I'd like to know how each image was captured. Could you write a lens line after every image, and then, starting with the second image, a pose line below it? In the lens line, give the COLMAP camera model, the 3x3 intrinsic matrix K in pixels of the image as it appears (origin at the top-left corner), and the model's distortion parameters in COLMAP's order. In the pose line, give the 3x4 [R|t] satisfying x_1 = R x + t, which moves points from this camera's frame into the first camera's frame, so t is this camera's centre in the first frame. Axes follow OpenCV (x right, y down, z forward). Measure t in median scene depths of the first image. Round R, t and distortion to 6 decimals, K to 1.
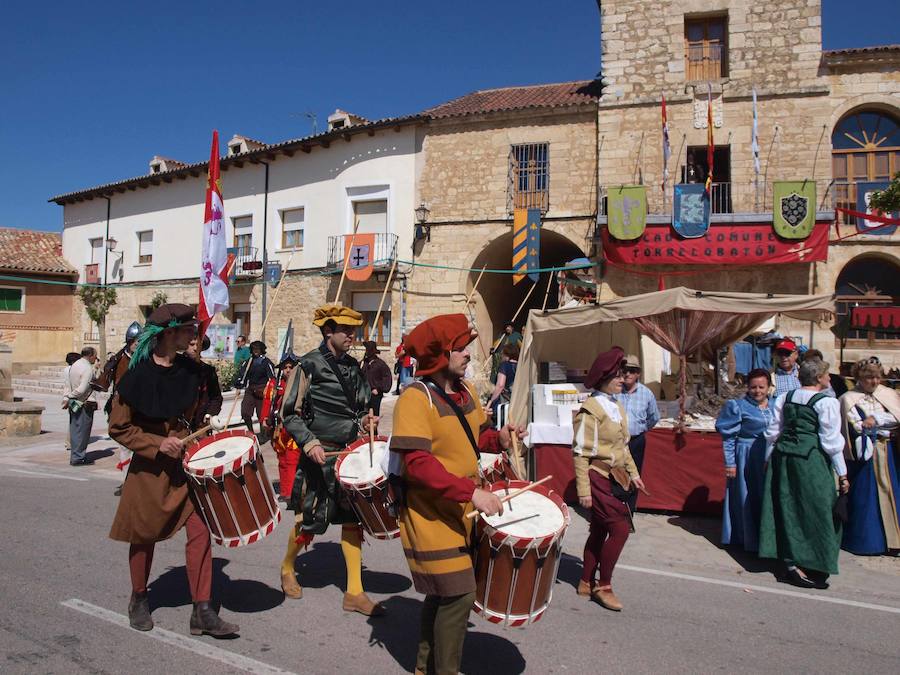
lens RADIAL K [[720.9, 0, 447.0], [0, 720.9, 319.7], [0, 0, 1]] dist [-0.115984, 0.082741]
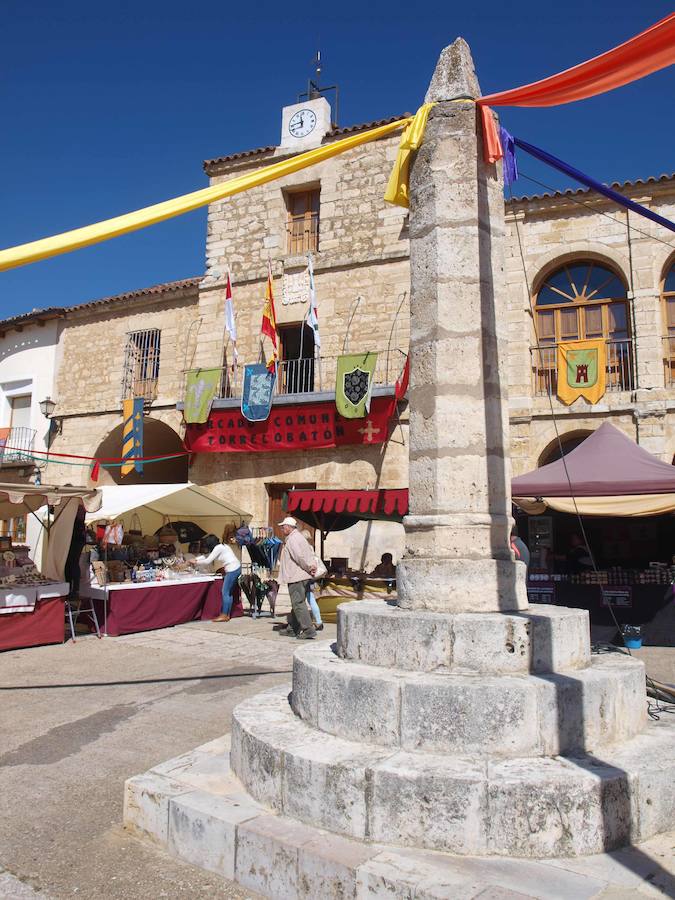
lens RADIAL K [[723.3, 0, 365.6], [0, 723.3, 436.9], [0, 0, 1]] dist [-0.113168, 0.082705]
pose [[0.995646, -0.019997, -0.091049, 0.529263], [0.008741, 0.992444, -0.122386, 0.017616], [0.092808, 0.121057, 0.988297, 0.095238]]
